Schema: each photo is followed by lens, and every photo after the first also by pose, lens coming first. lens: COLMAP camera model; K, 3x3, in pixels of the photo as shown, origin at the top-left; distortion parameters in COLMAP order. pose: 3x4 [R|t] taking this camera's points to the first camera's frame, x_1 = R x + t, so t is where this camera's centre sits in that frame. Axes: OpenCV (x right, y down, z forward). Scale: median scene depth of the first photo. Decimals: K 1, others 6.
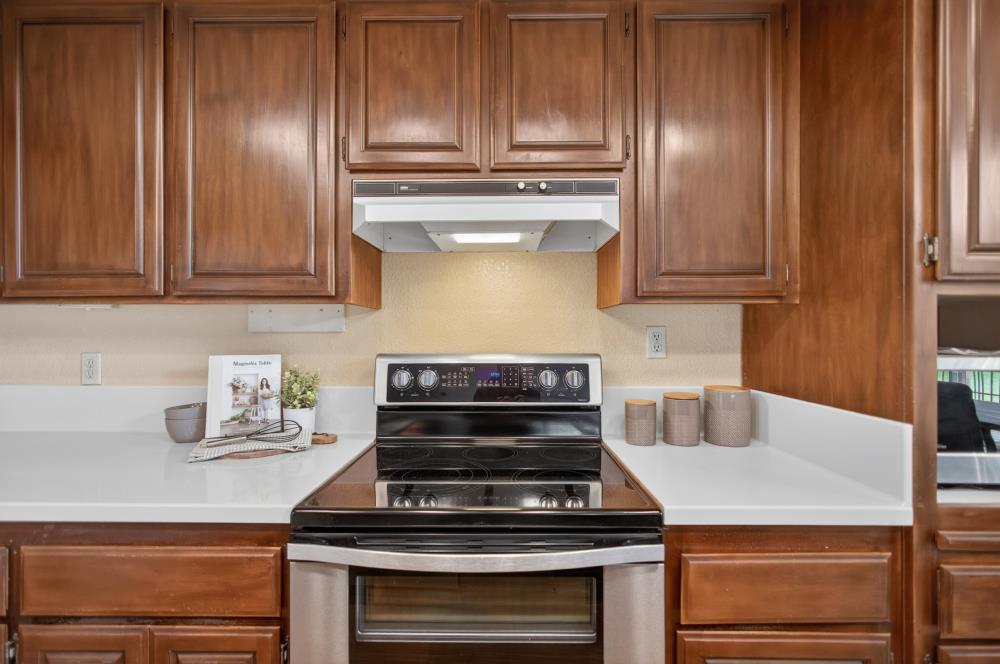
lens RADIAL K [[428.6, 0, 497.0], [0, 428.6, 341.2], [0, 0, 1]] dist [-0.005122, 0.003155]
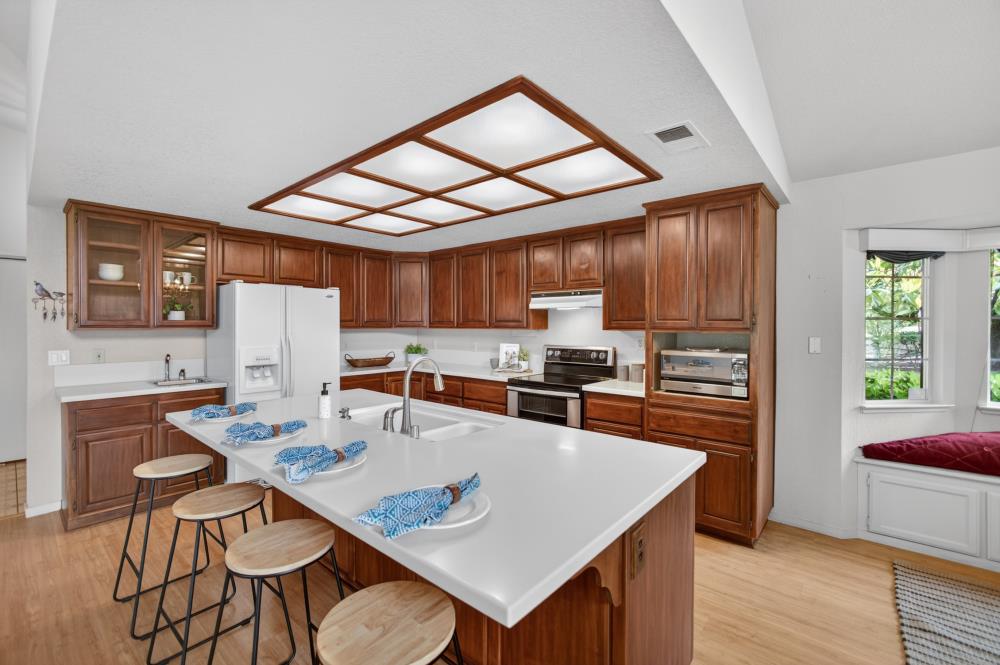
lens RADIAL K [[428.6, 0, 498.1], [0, 428.6, 330.2], [0, 0, 1]] dist [-0.005122, 0.003155]
pose [[0.771857, 0.008090, -0.635745, 1.423673], [-0.003071, 0.999955, 0.008996, -0.099079], [0.635789, -0.004991, 0.771847, -1.572471]]
